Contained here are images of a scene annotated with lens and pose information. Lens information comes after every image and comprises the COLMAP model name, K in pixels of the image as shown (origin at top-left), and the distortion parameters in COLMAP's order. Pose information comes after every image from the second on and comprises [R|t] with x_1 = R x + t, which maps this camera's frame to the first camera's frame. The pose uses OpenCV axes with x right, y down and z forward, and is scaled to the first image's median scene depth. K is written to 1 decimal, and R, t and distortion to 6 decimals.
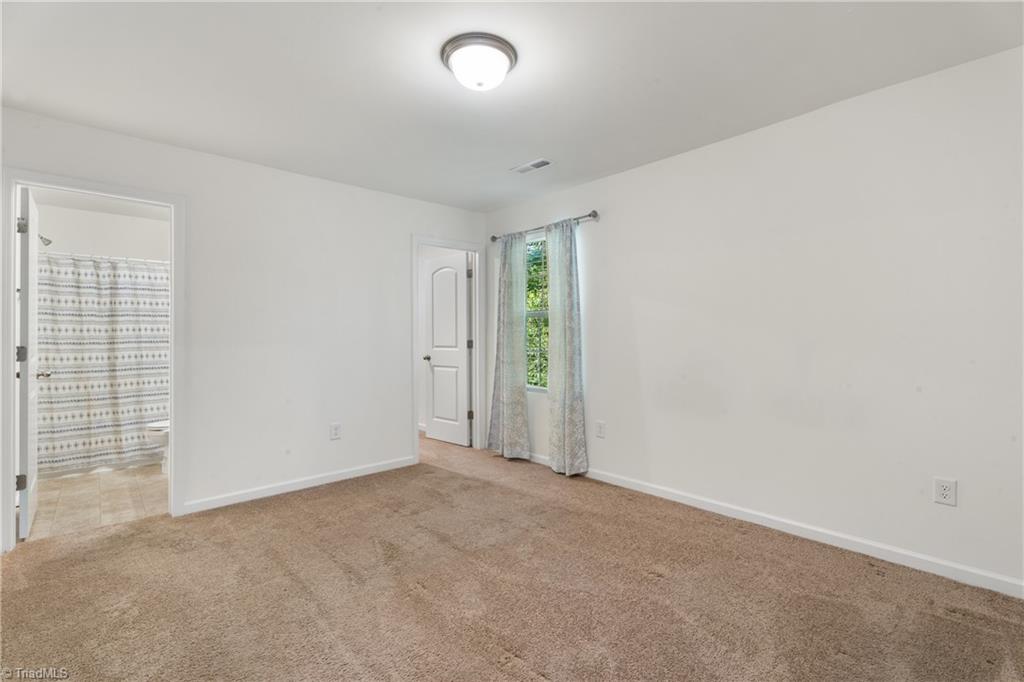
lens RADIAL K [[454.0, 0, 519.7], [0, 454.0, 340.8], [0, 0, 1]] dist [0.002651, -0.001506]
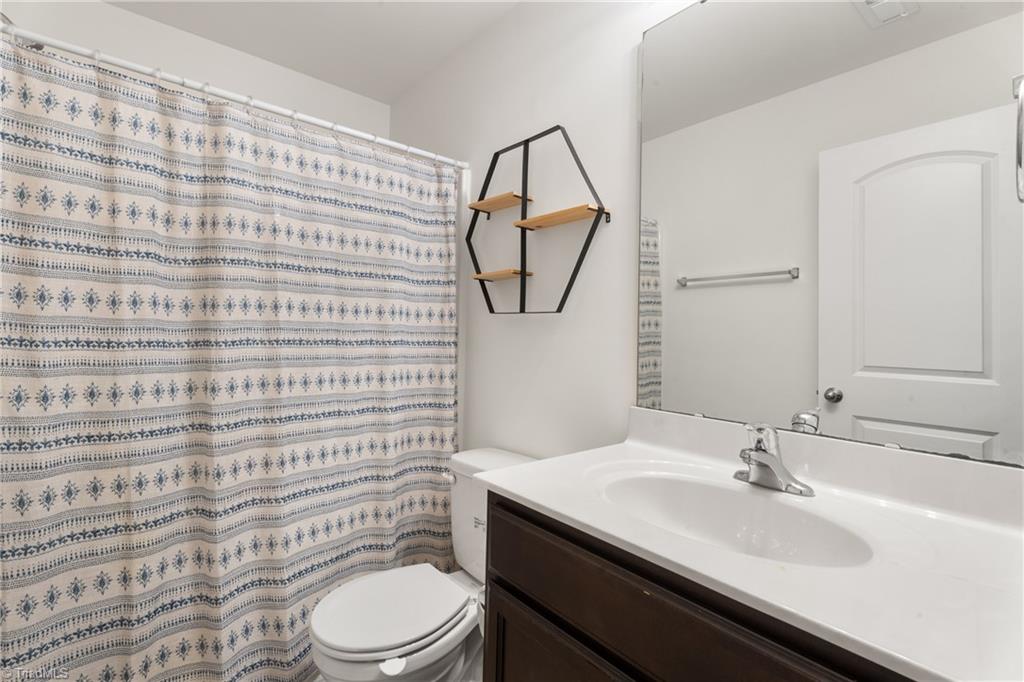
lens RADIAL K [[454.0, 0, 511.1], [0, 454.0, 332.9], [0, 0, 1]] dist [0.002651, -0.001506]
pose [[0.998680, 0.031259, -0.040748, -0.665722], [-0.031749, 0.999430, -0.011439, -0.006482], [0.040367, 0.012717, 0.999104, 0.686112]]
